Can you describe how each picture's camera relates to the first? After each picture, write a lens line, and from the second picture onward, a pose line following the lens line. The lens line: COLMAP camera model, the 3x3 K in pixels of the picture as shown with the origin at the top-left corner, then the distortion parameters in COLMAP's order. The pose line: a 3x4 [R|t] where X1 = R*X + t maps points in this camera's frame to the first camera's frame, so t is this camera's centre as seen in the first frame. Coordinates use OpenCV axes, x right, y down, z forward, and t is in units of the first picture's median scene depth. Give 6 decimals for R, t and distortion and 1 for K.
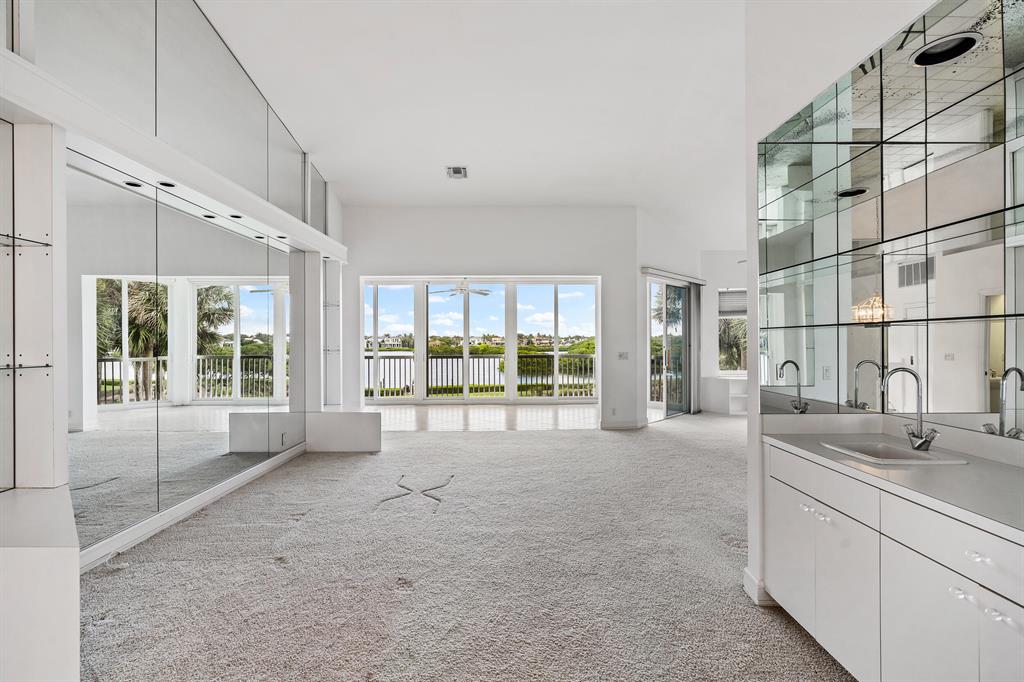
lens RADIAL K [[462.5, 0, 512.0], [0, 462.5, 341.0], [0, 0, 1]] dist [-0.012212, 0.000101]
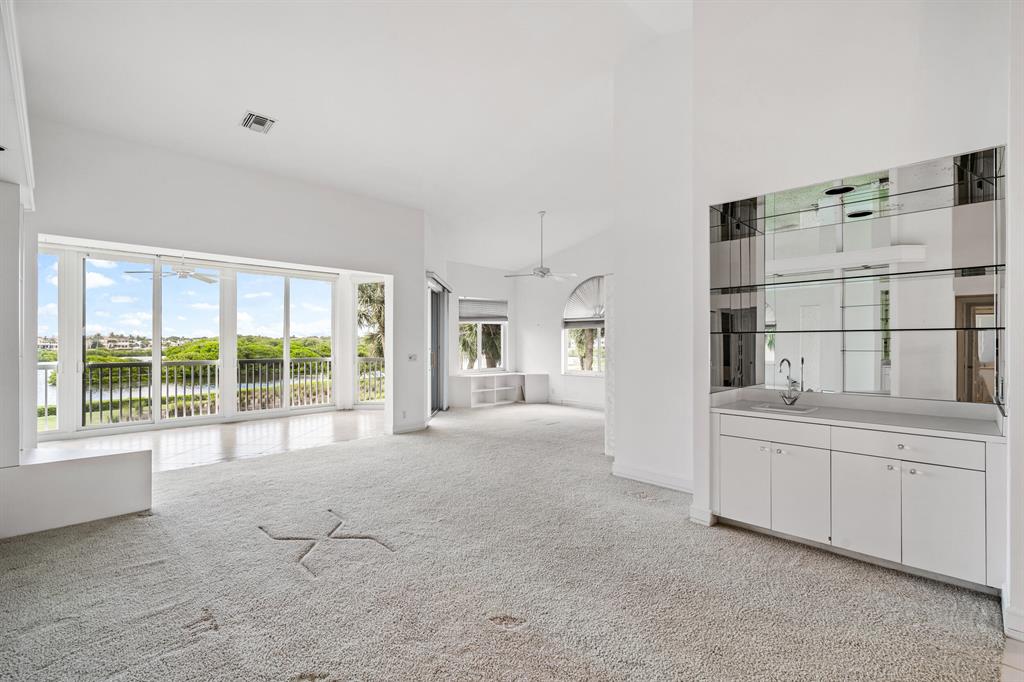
lens RADIAL K [[463.2, 0, 512.0], [0, 463.2, 341.0], [0, 0, 1]] dist [-0.002351, 0.000047]
pose [[0.710766, 0.007537, 0.703388, -0.263503], [-0.003533, 0.999968, -0.007145, 0.001748], [-0.703420, 0.002593, 0.710770, 0.115195]]
